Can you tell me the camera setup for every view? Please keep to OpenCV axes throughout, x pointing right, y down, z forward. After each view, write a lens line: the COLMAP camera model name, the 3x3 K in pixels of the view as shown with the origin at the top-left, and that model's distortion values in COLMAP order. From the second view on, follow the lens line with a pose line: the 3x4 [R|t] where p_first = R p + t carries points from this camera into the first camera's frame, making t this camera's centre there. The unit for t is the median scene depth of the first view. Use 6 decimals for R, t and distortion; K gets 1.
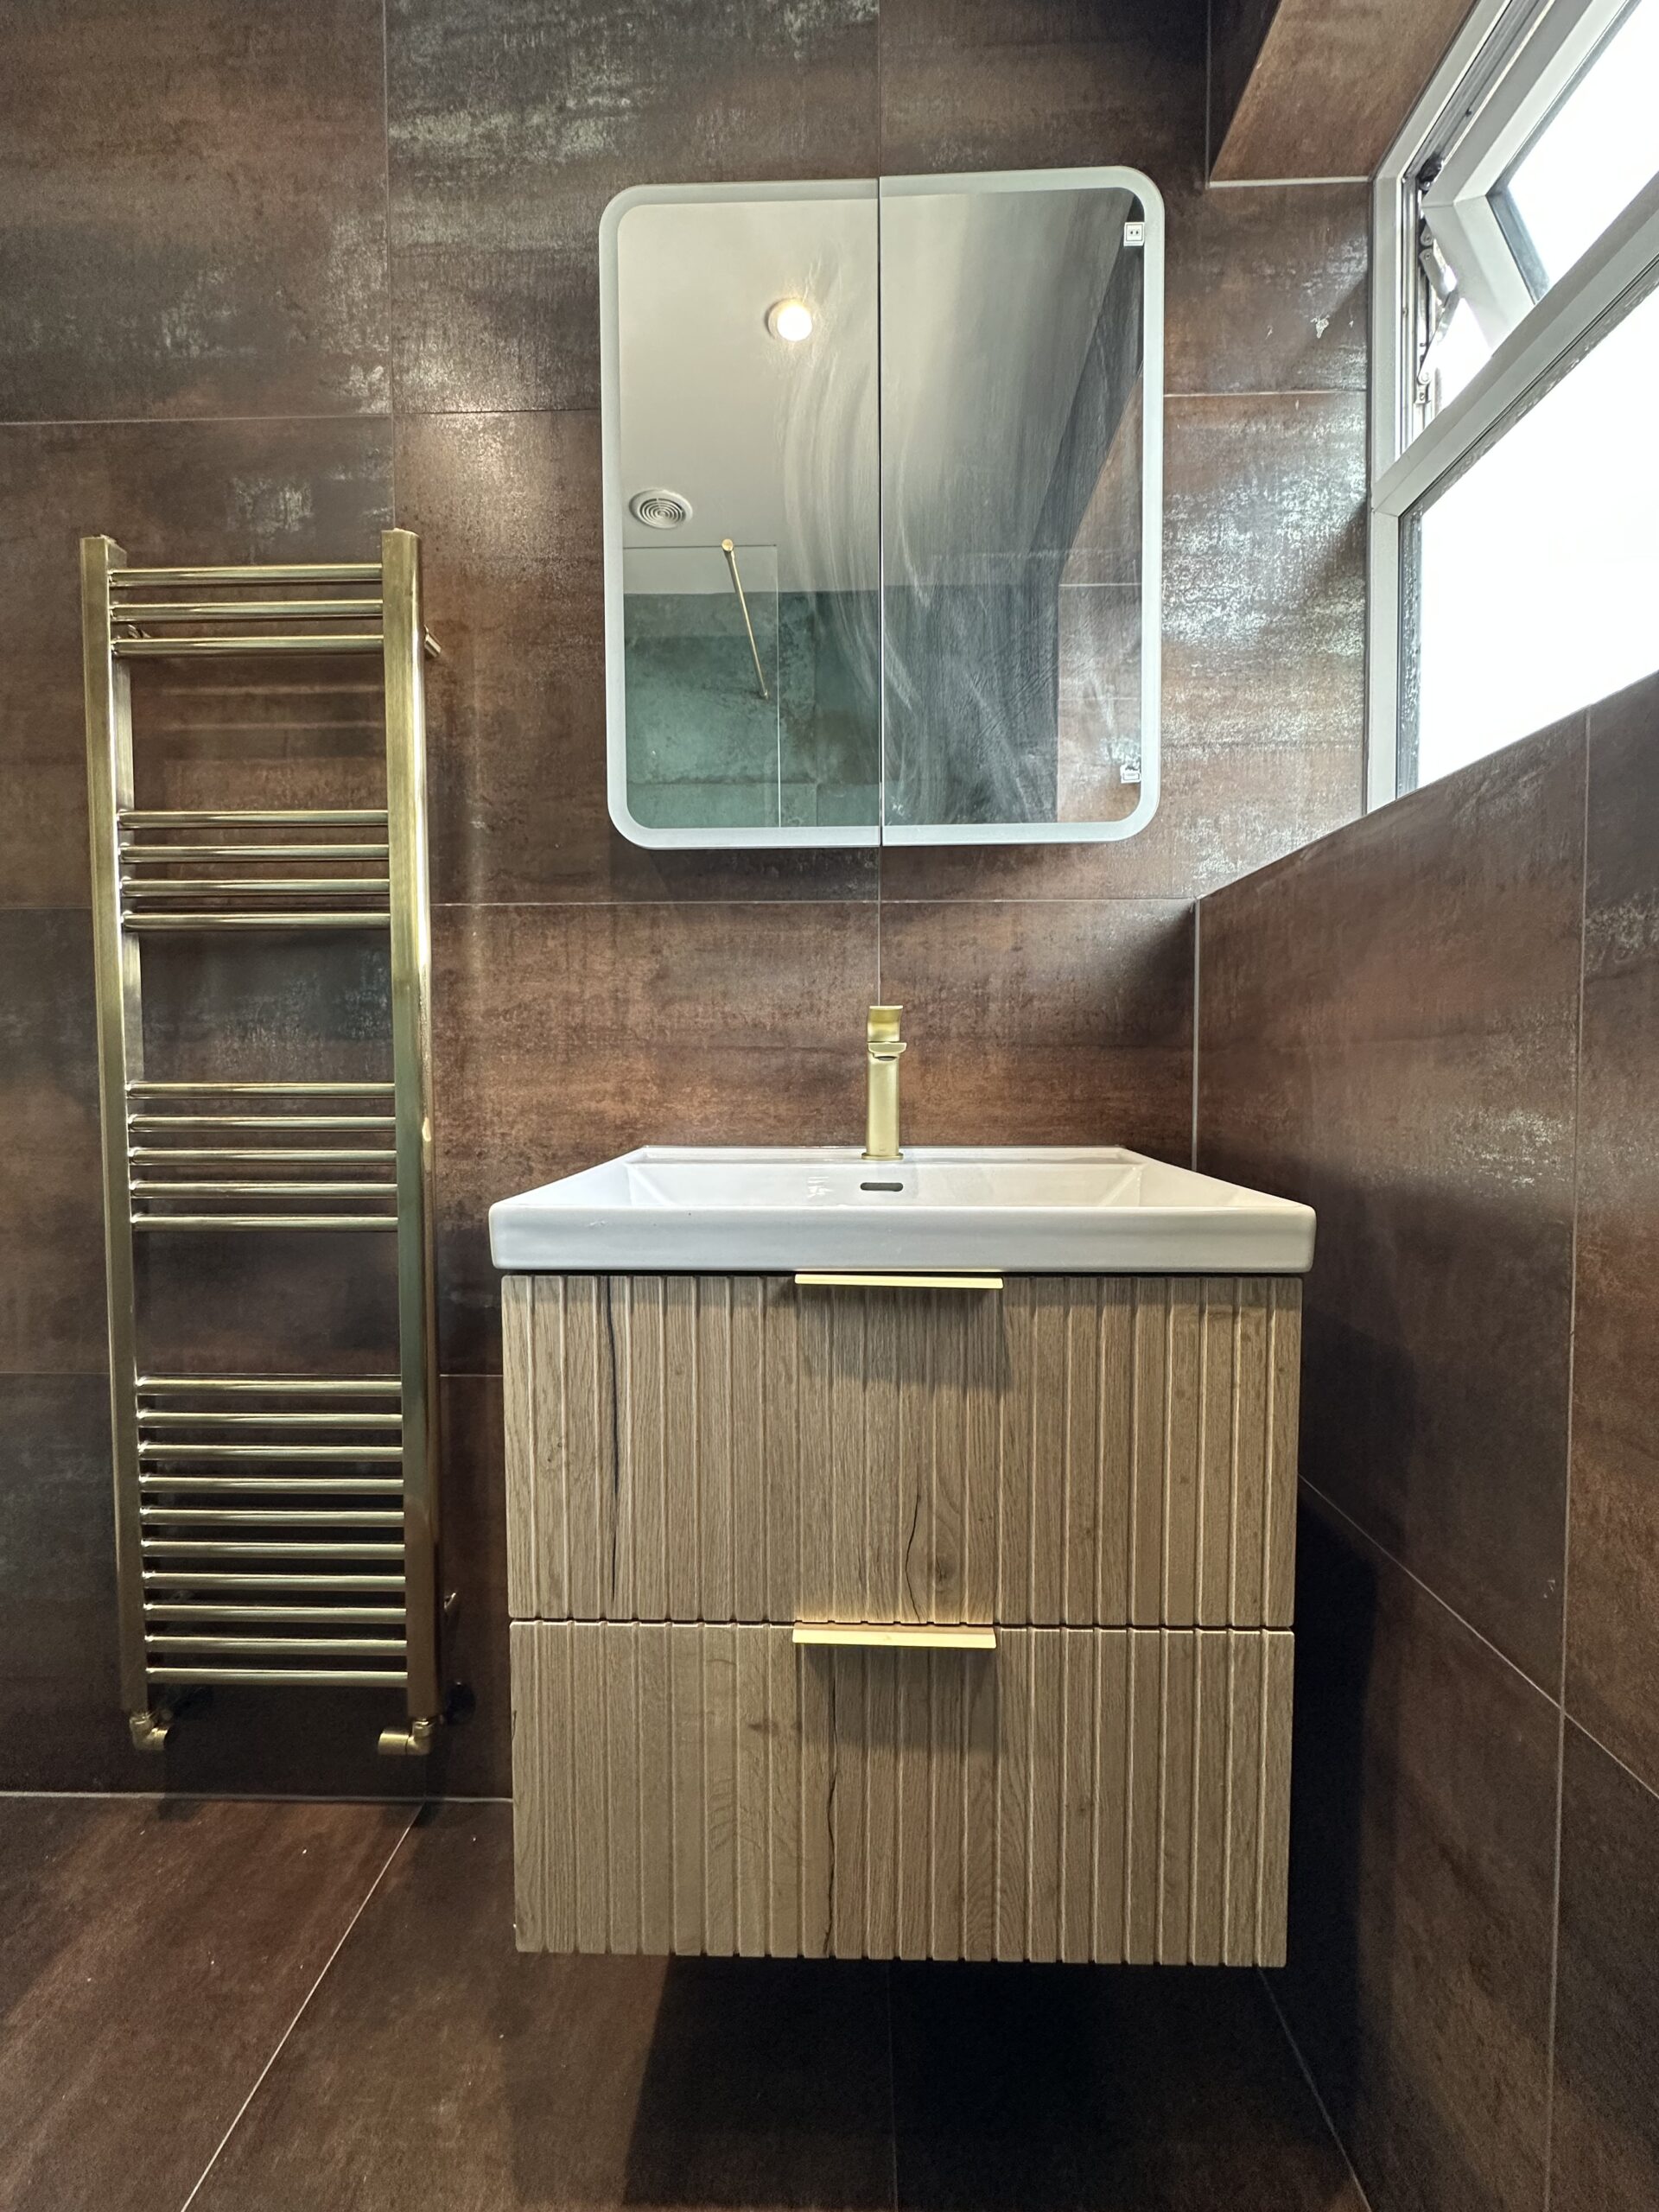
lens RADIAL K [[880.6, 0, 831.9], [0, 880.6, 1109.2], [0, 0, 1]] dist [-0.005401, 0.001164]
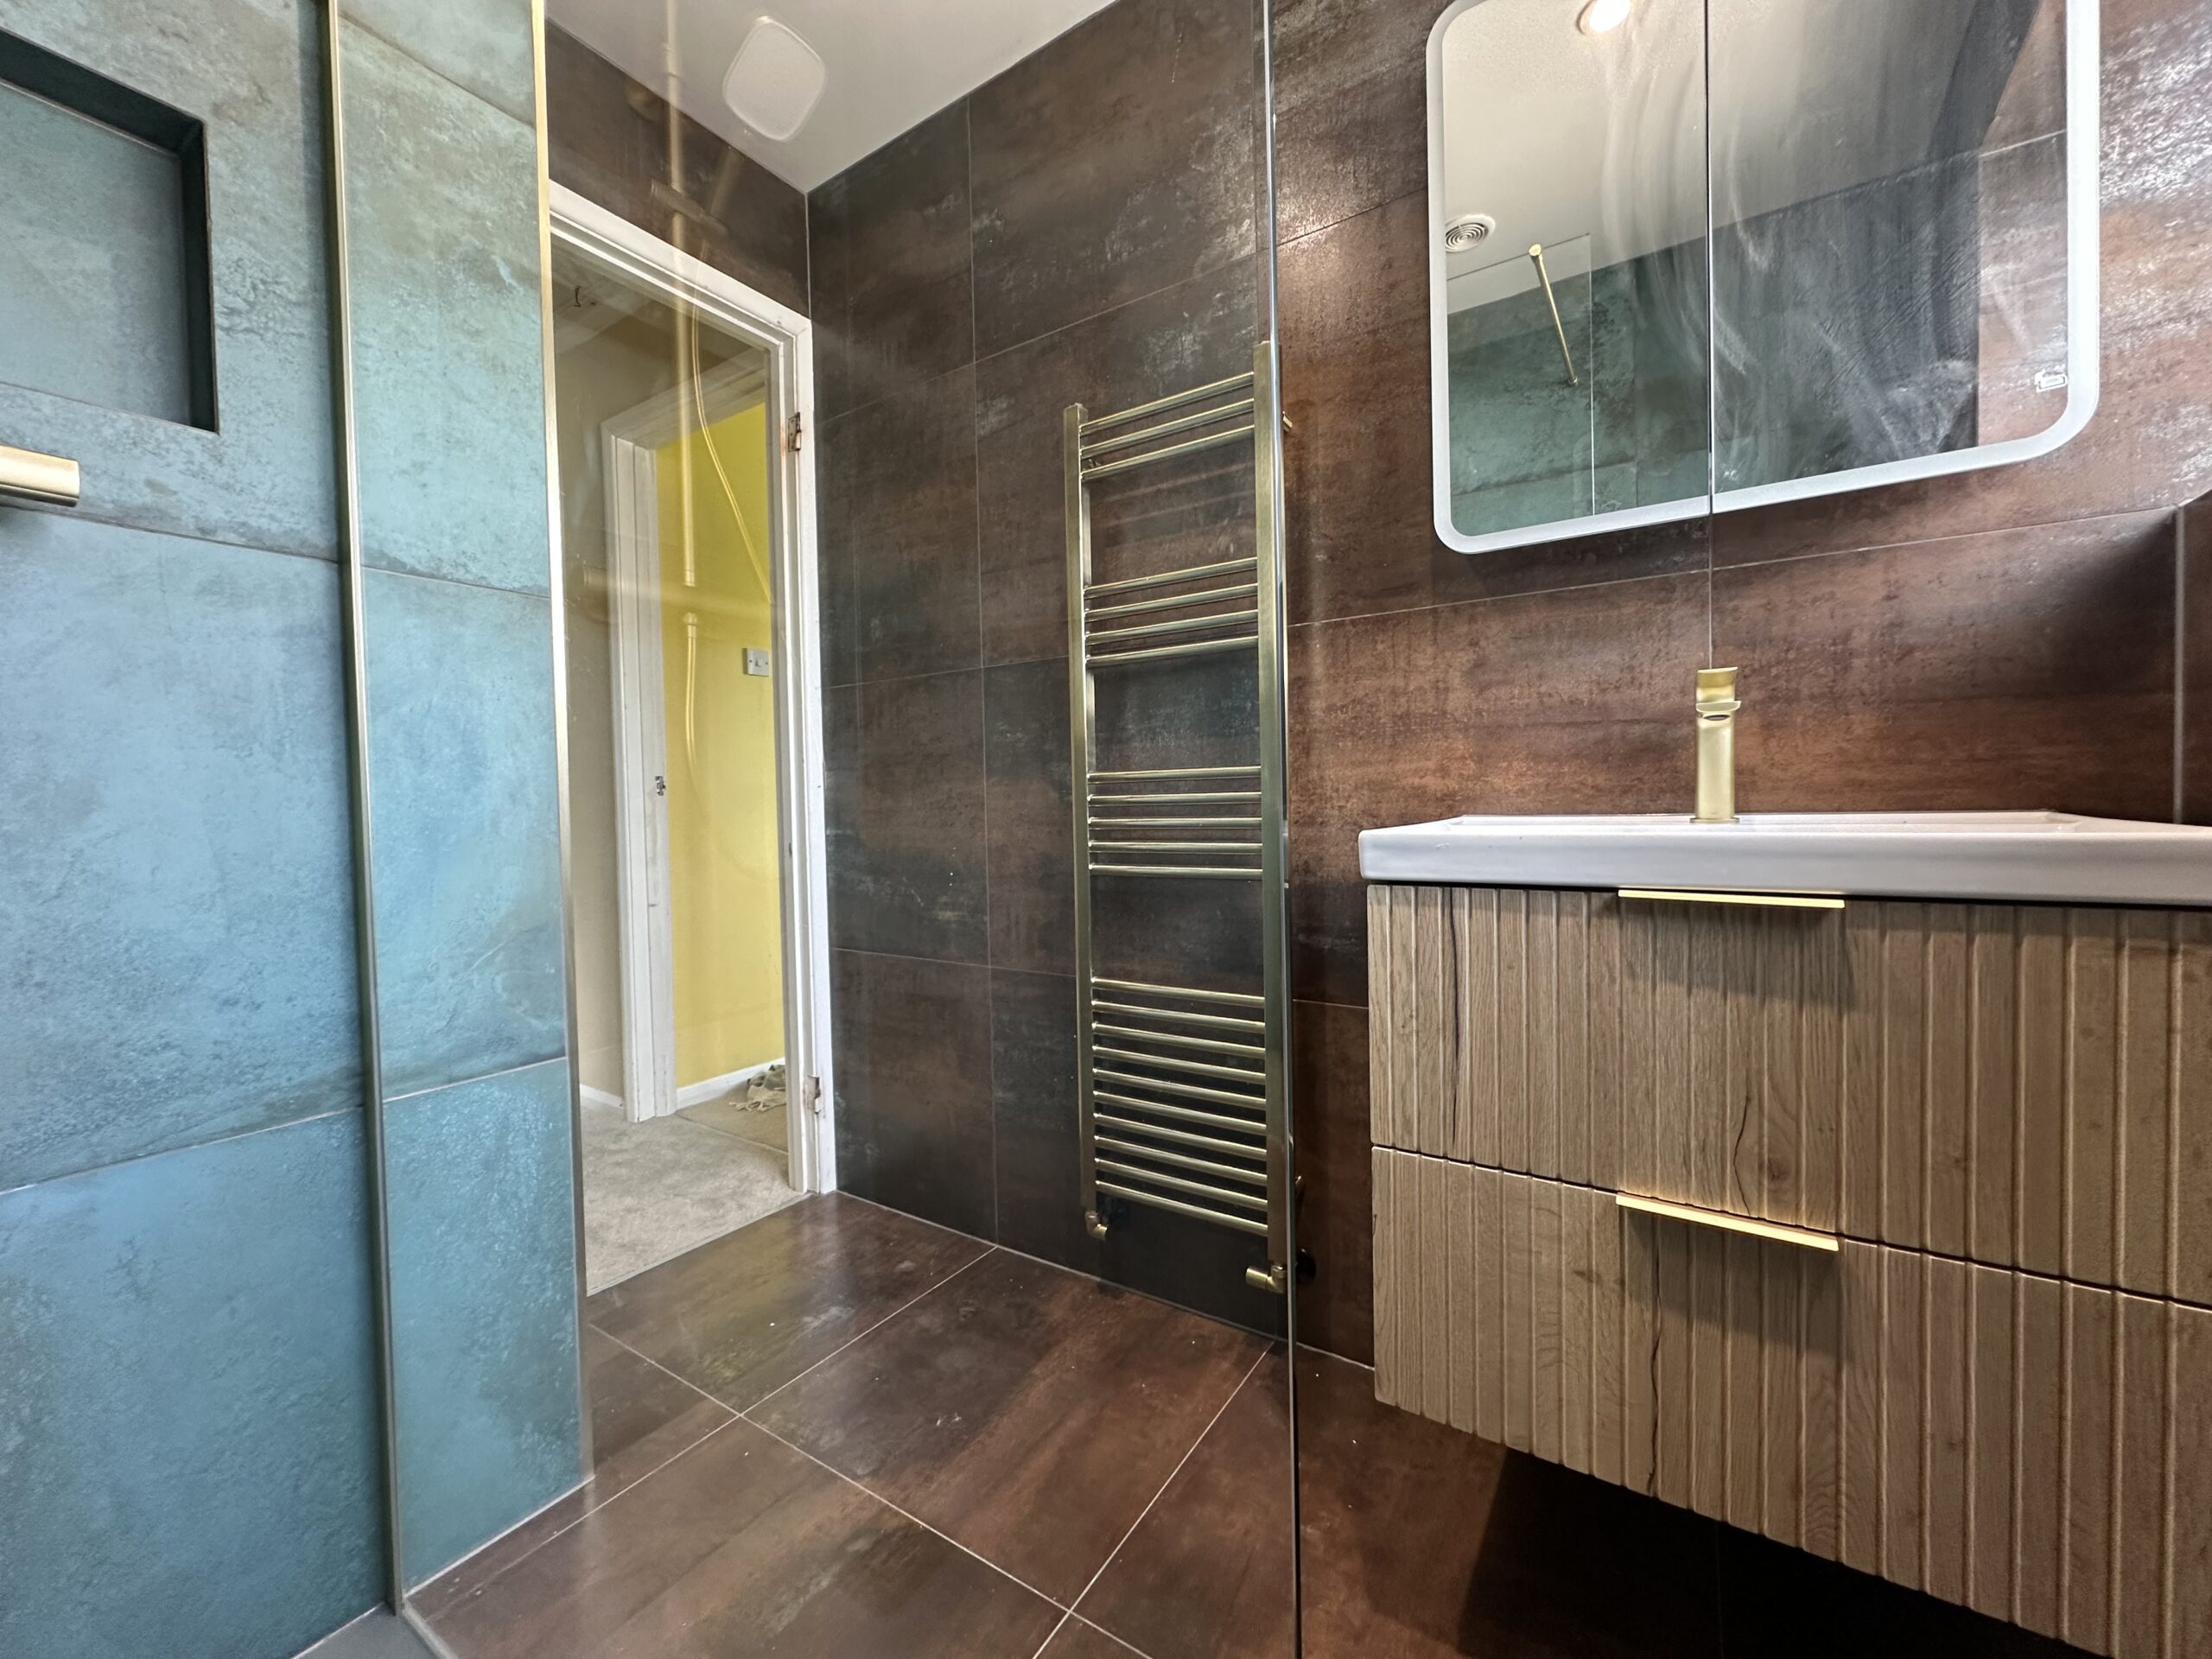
lens RADIAL K [[880.6, 0, 1110.2], [0, 880.6, 825.4], [0, 0, 1]] dist [-0.005401, 0.001164]
pose [[0.848844, -0.001732, -0.528641, 0.001708], [-0.003069, 0.999962, -0.008204, 0.069008], [0.528635, 0.008587, 0.848806, -0.219236]]
